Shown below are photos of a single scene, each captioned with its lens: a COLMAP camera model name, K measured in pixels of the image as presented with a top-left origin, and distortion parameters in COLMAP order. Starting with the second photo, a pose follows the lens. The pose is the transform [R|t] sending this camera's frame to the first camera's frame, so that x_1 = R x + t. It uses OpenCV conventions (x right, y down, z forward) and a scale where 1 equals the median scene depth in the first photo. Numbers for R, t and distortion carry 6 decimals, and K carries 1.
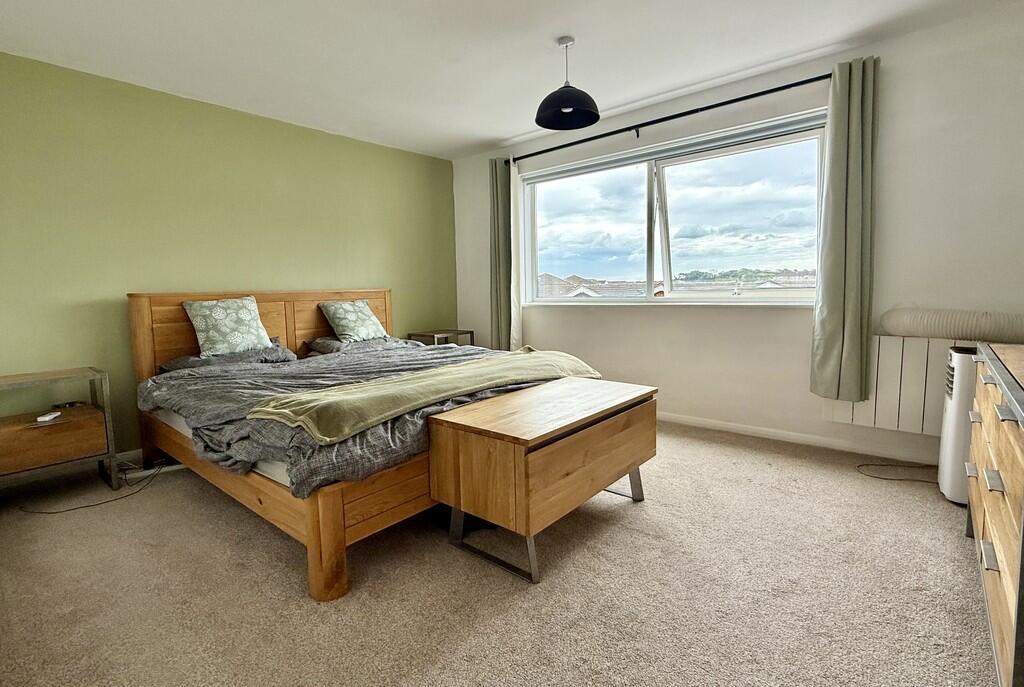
lens RADIAL K [[478.9, 0, 515.0], [0, 478.9, 338.7], [0, 0, 1]] dist [0.001048, 0.000098]
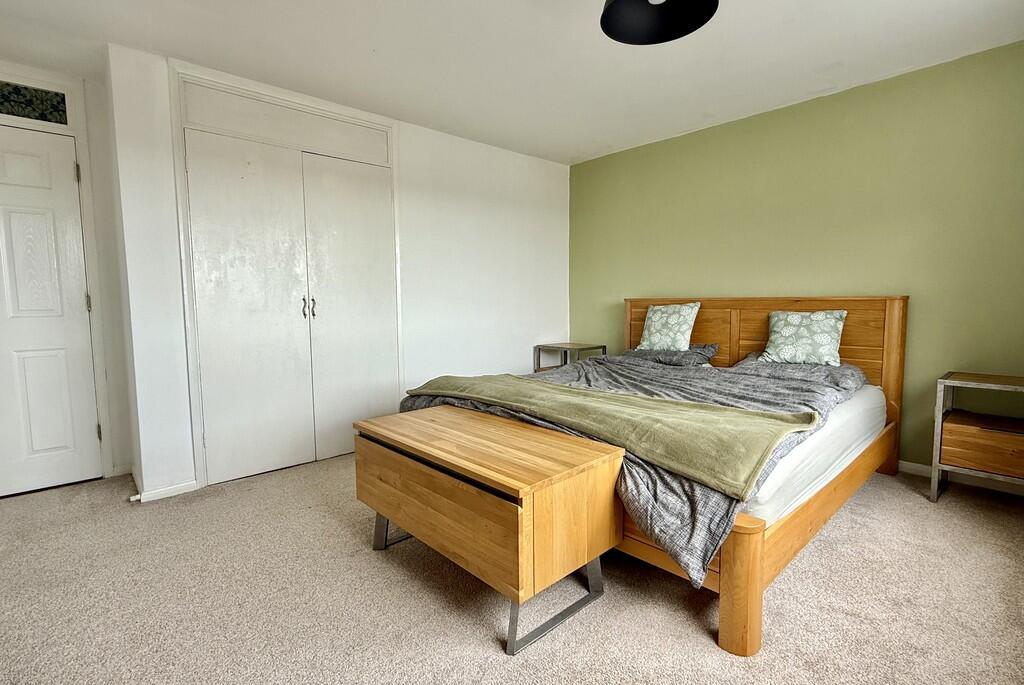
lens RADIAL K [[478.9, 0, 511.6], [0, 478.9, 342.4], [0, 0, 1]] dist [0.001048, 0.000098]
pose [[-0.104802, 0.108626, -0.988543, 0.639467], [-0.094404, 0.988441, 0.118624, -0.101026], [0.990002, 0.105754, -0.093336, 0.798697]]
